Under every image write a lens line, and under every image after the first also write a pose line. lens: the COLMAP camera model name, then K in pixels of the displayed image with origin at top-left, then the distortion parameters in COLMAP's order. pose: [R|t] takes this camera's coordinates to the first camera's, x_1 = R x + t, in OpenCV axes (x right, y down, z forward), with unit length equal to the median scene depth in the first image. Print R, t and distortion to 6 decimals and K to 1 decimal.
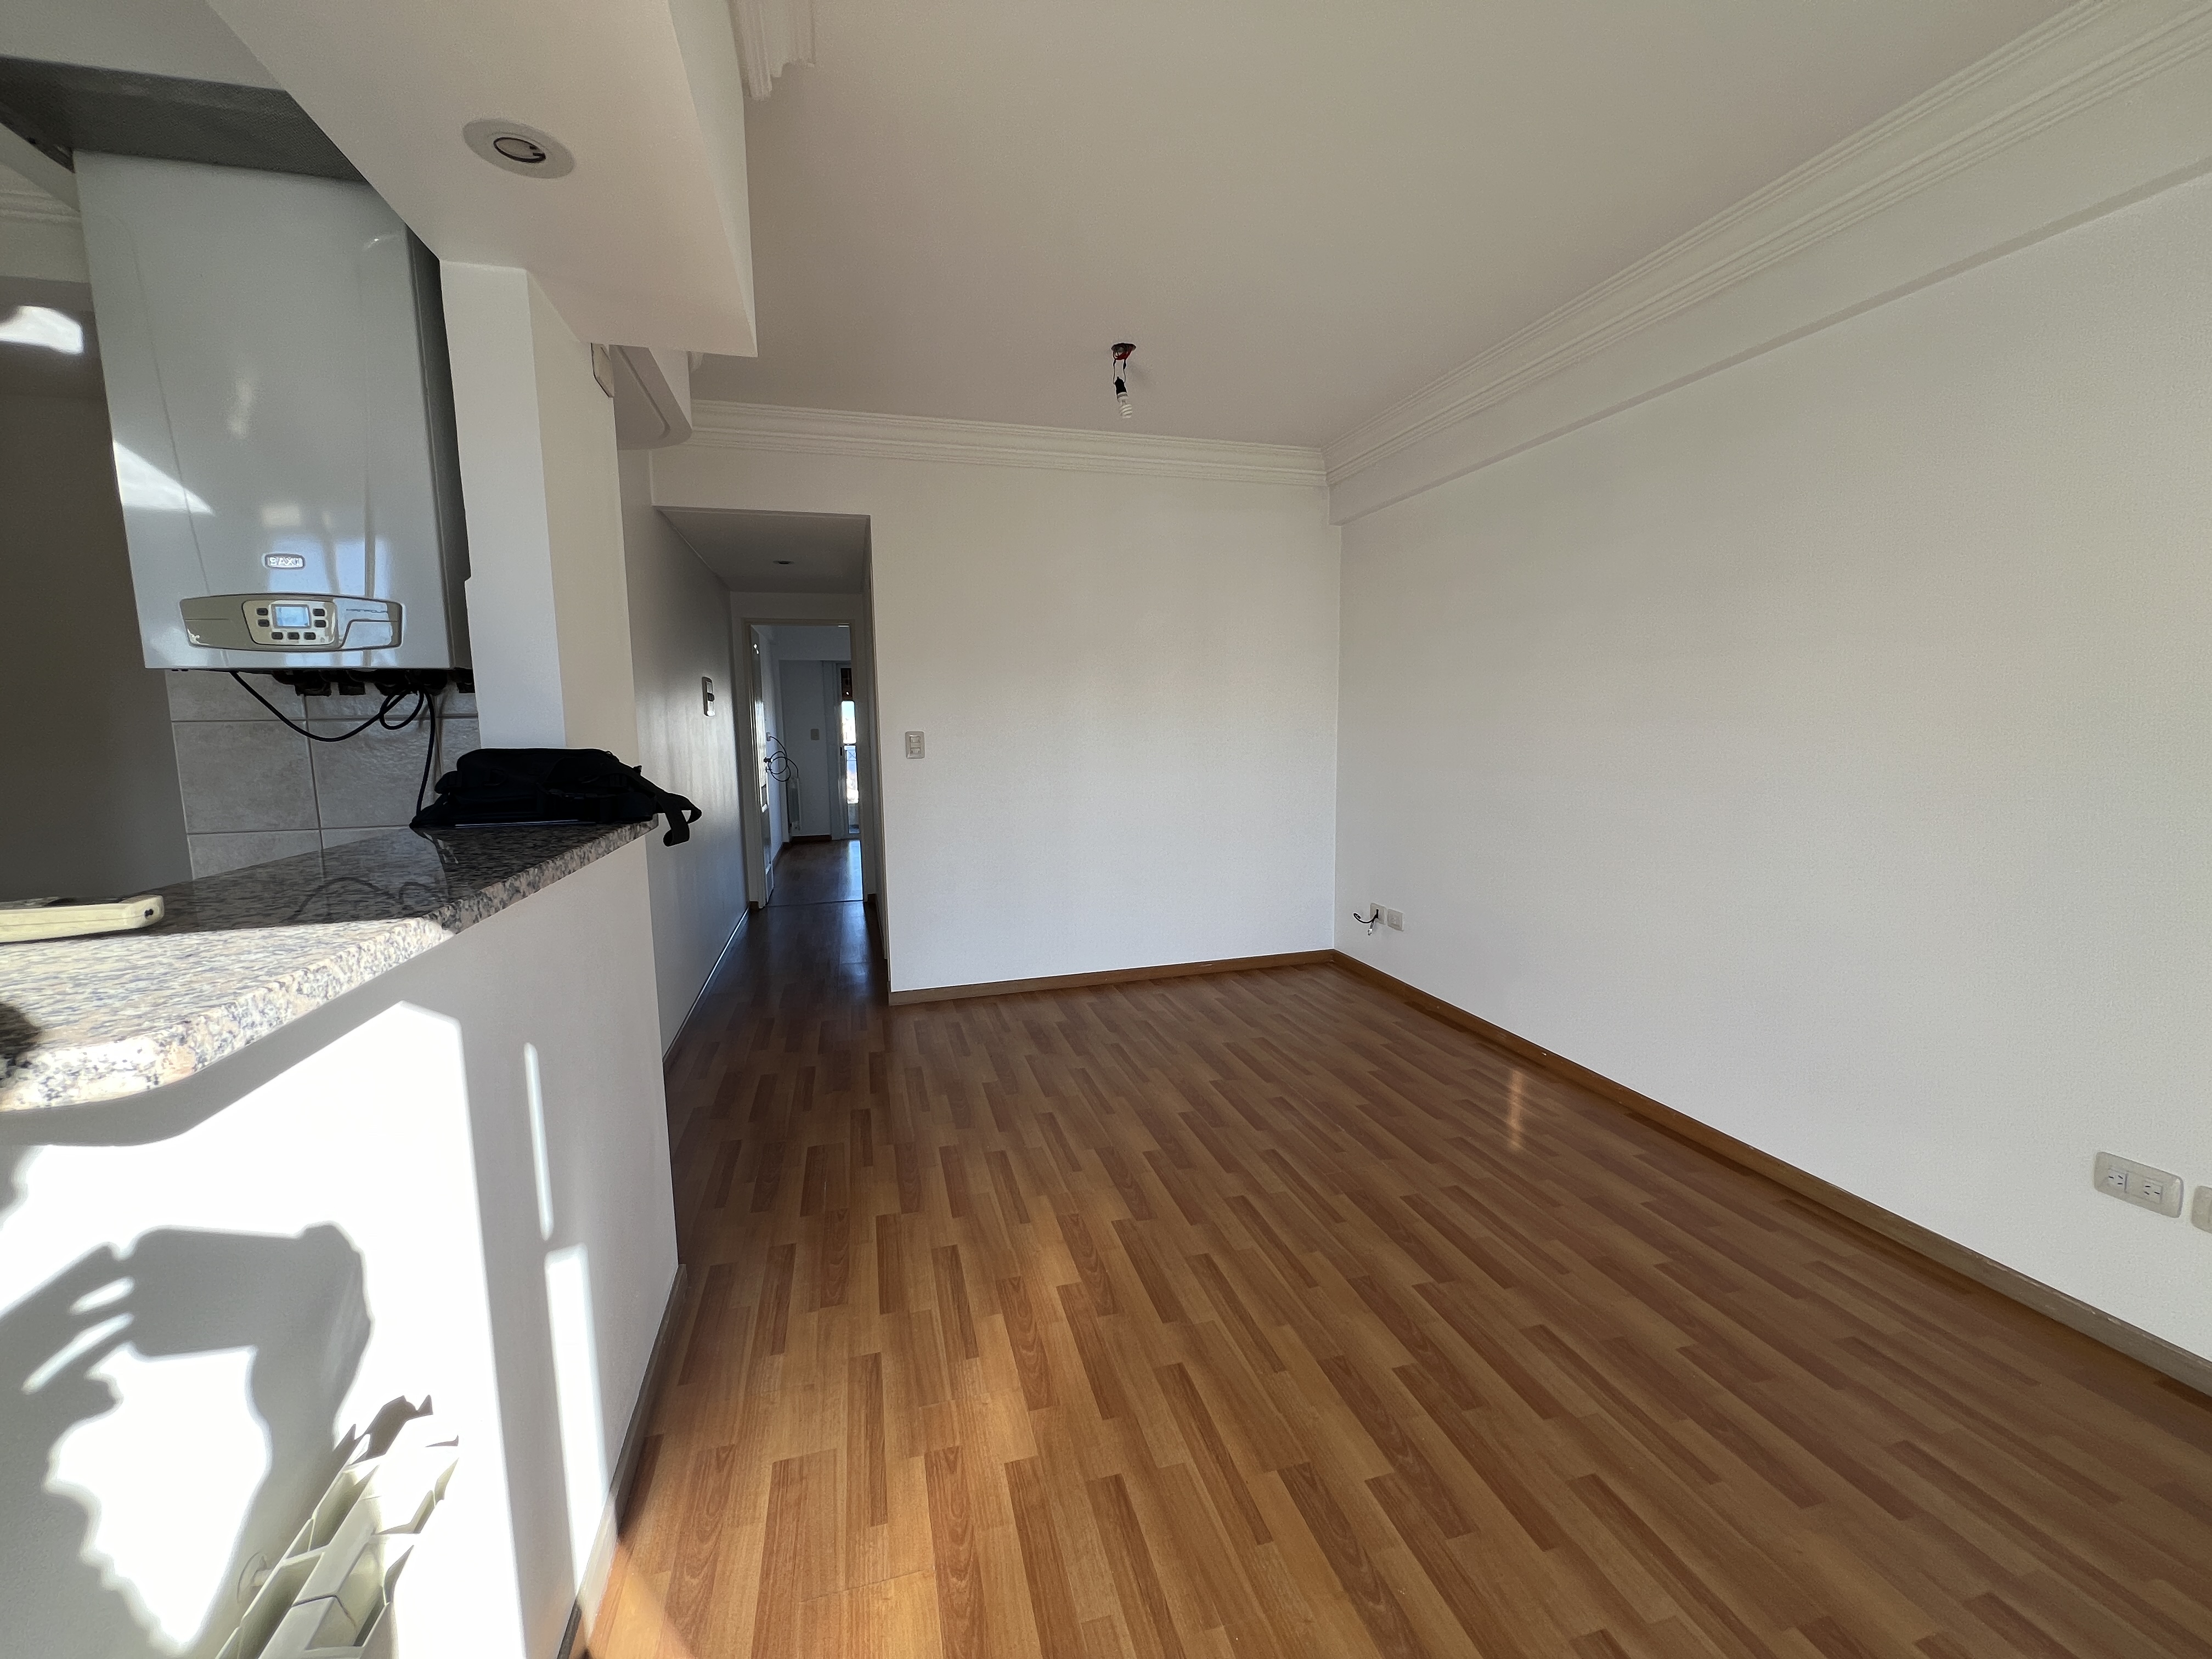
lens RADIAL K [[880.3, 0, 1097.5], [0, 880.3, 823.3], [0, 0, 1]] dist [-0.001787, -0.000003]
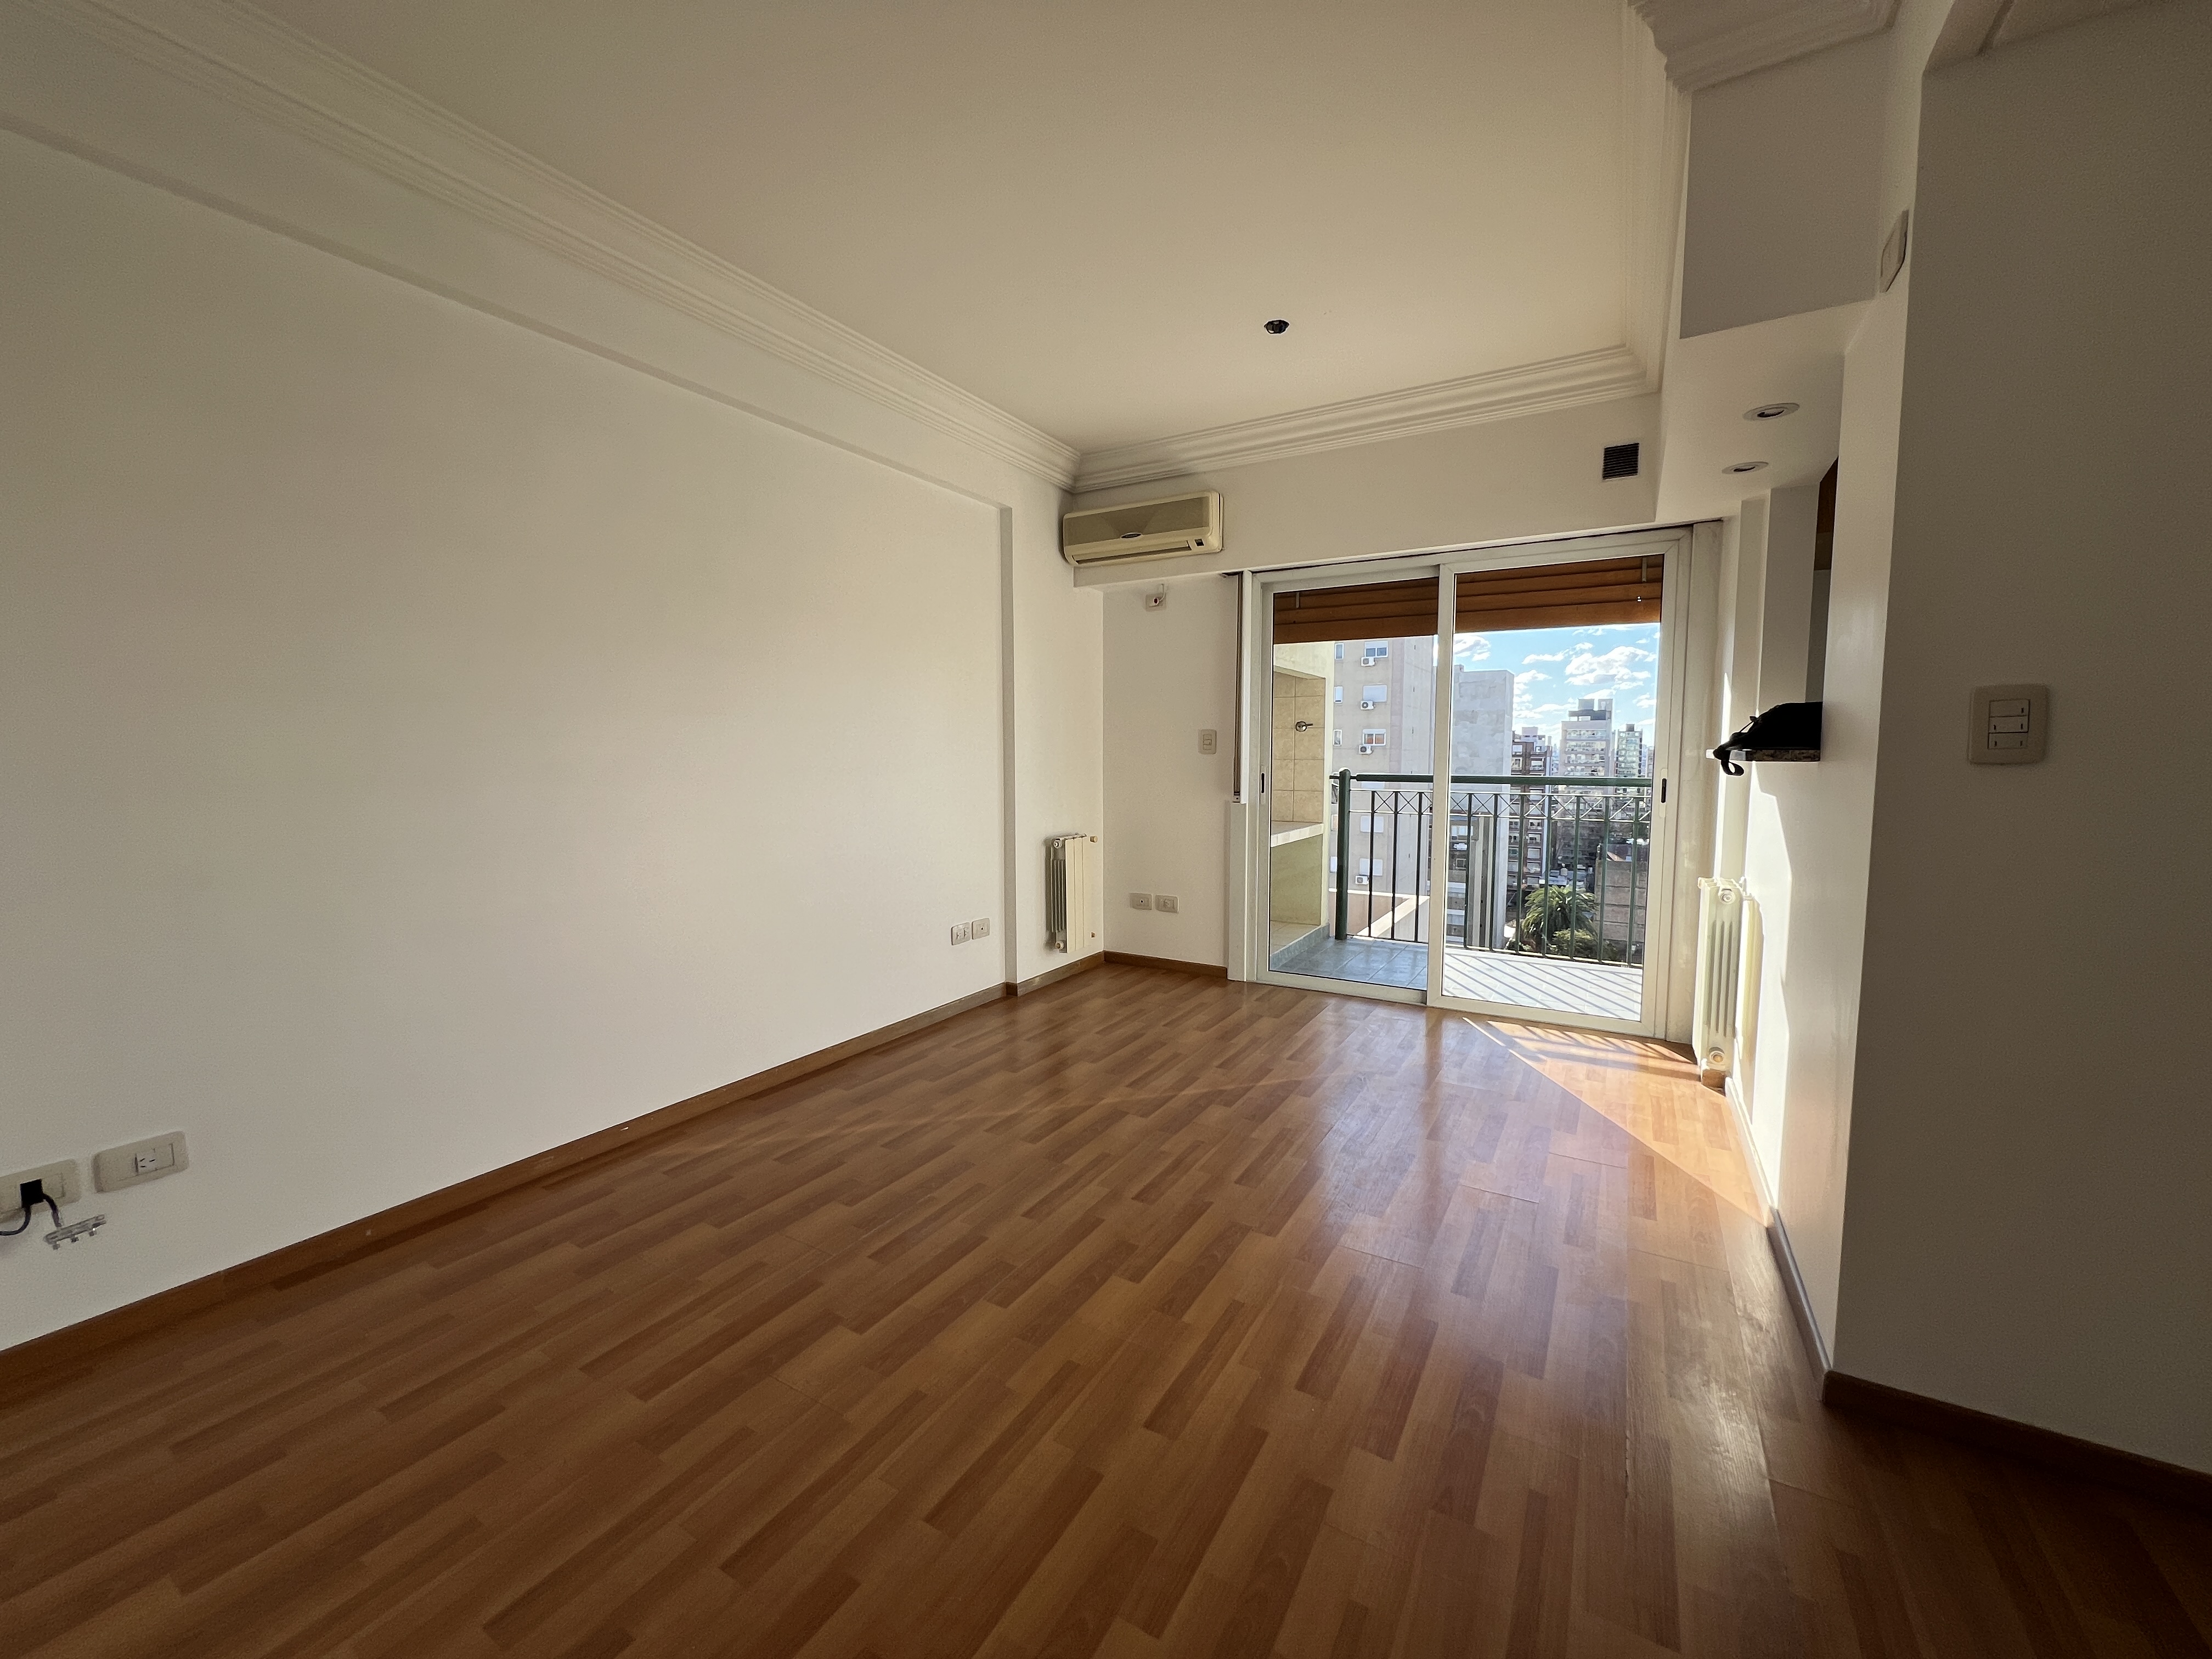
lens RADIAL K [[880.3, 0, 1102.7], [0, 880.3, 827.4], [0, 0, 1]] dist [-0.001787, -0.000003]
pose [[-0.691269, -0.048973, 0.720936, -0.466560], [0.093783, 0.983182, 0.156712, -0.120257], [-0.716486, 0.175942, -0.675050, 1.558659]]
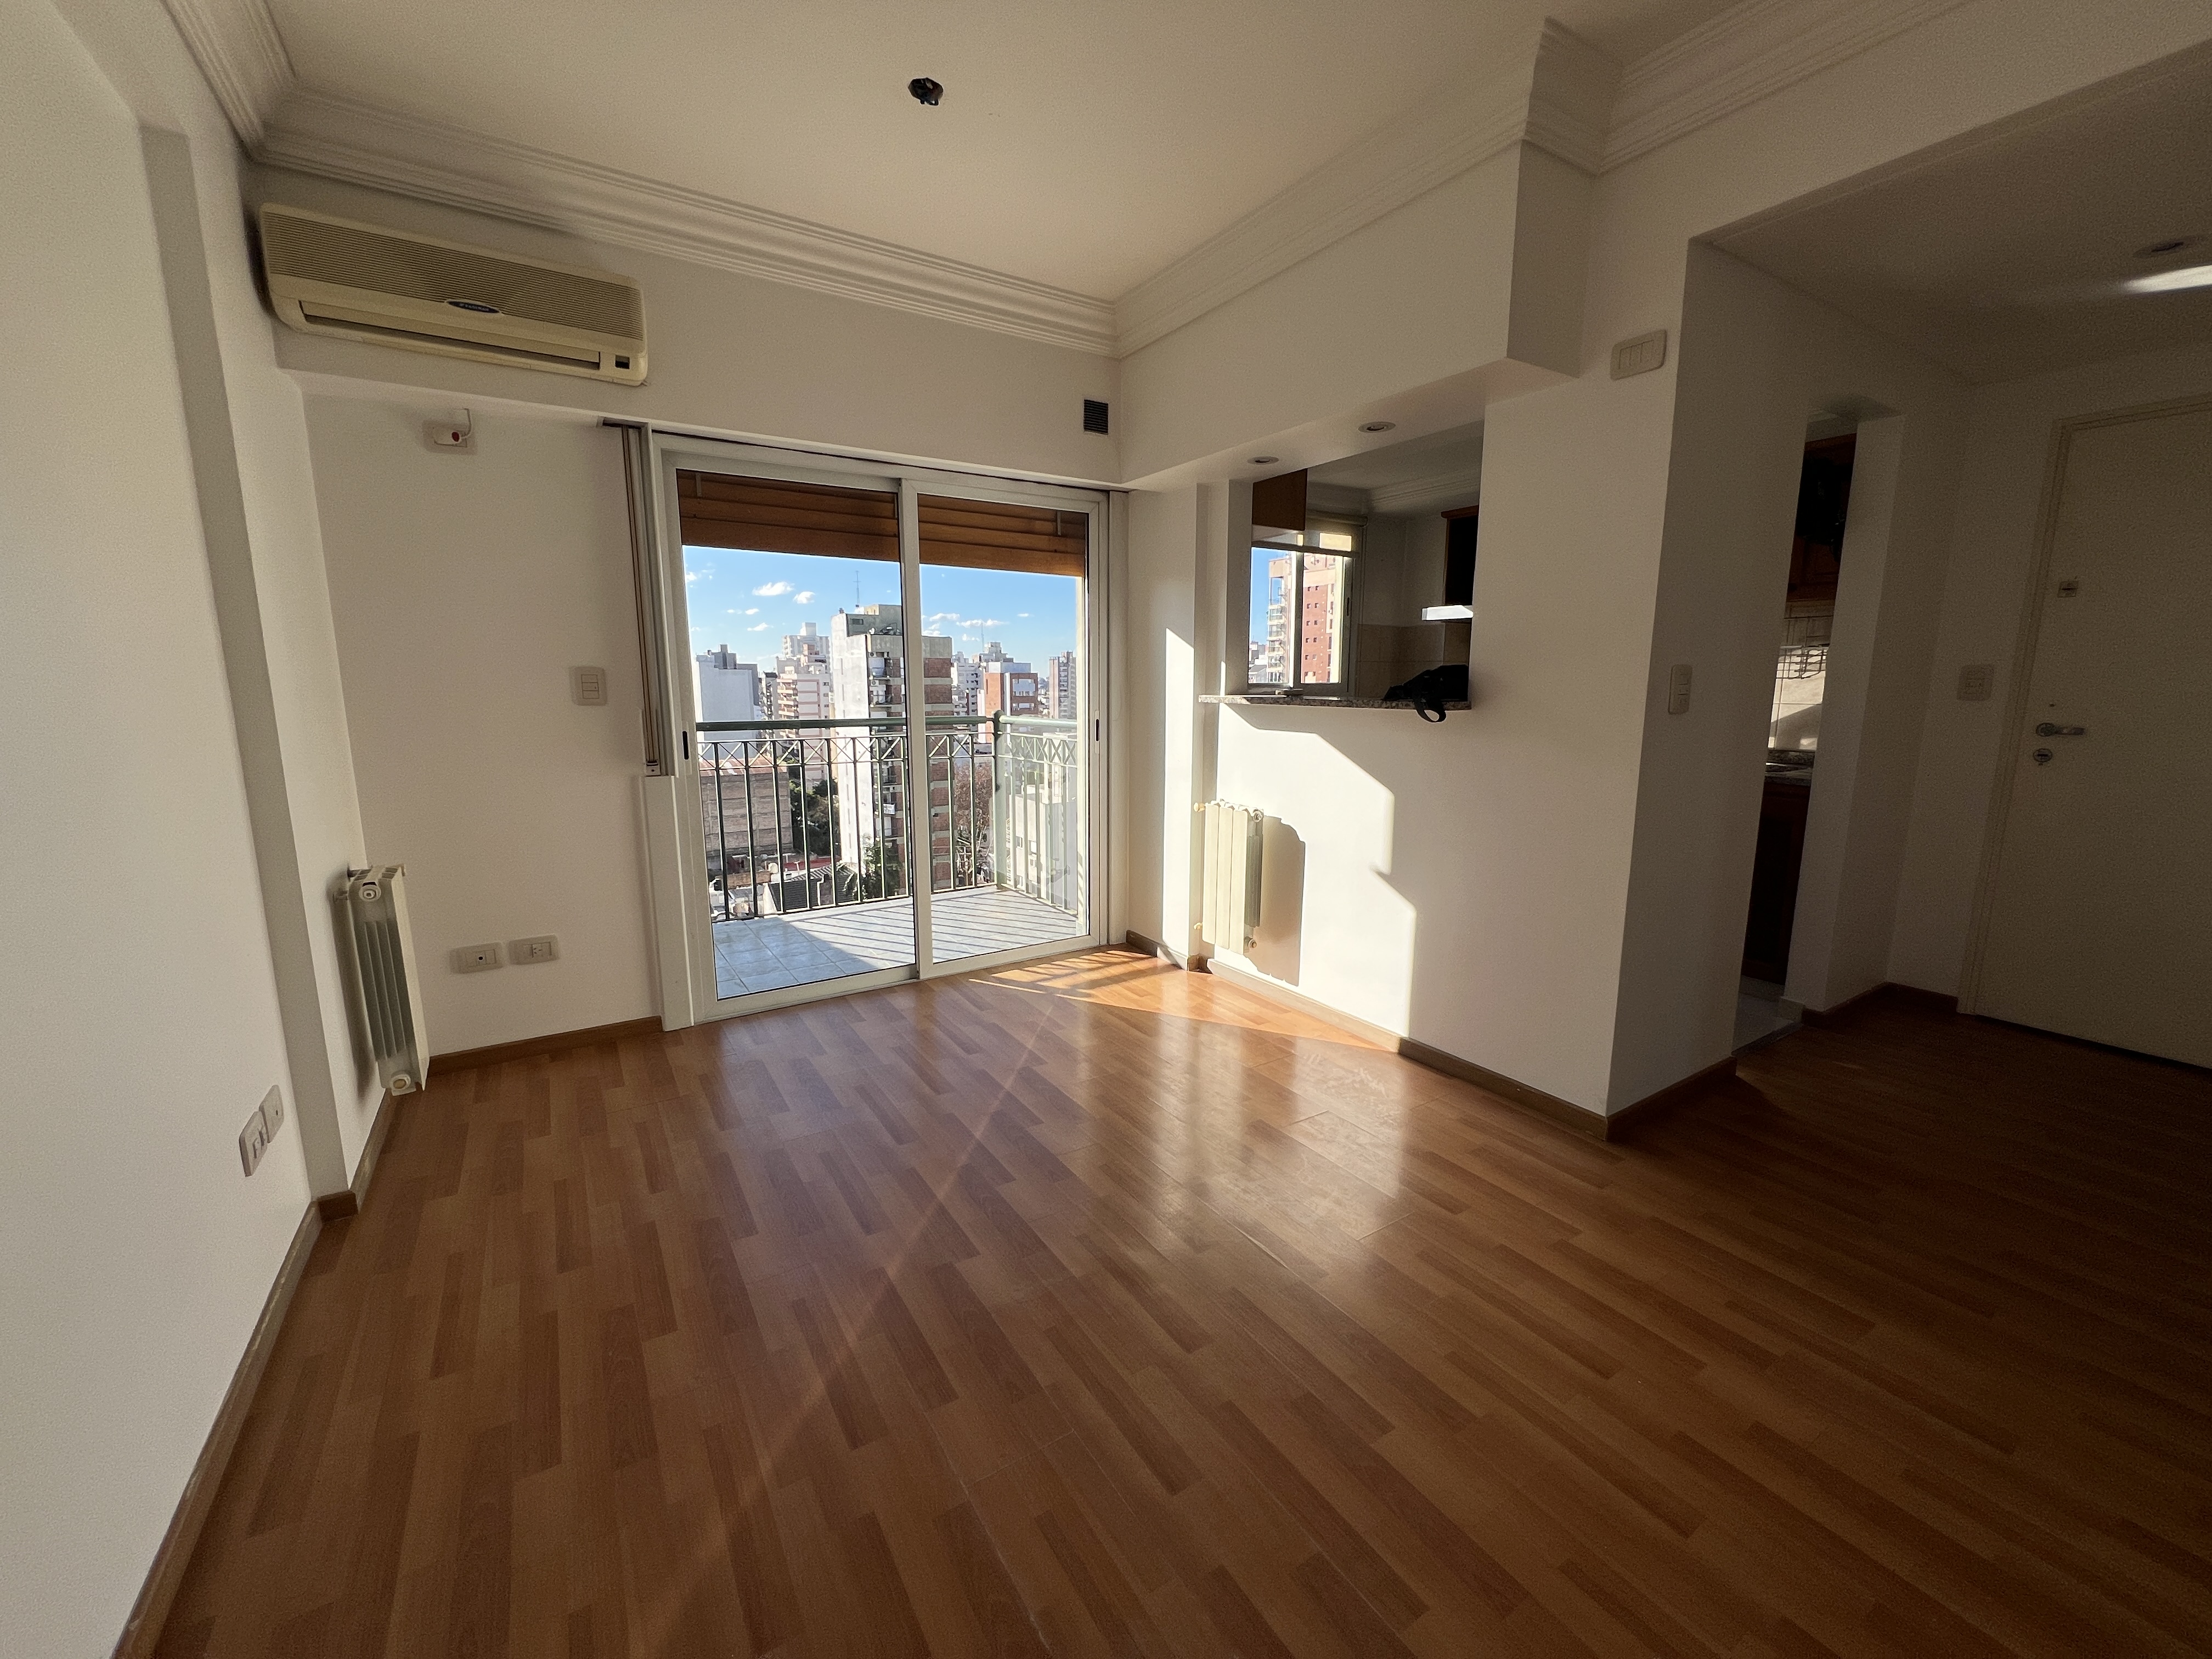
lens RADIAL K [[880.3, 0, 1098.5], [0, 880.3, 821.7], [0, 0, 1]] dist [-0.001787, -0.000003]
pose [[-0.956486, 0.061281, -0.285270, 0.391085], [-0.019966, 0.961658, 0.273524, -0.147622], [0.291094, 0.267317, -0.918589, 1.457627]]
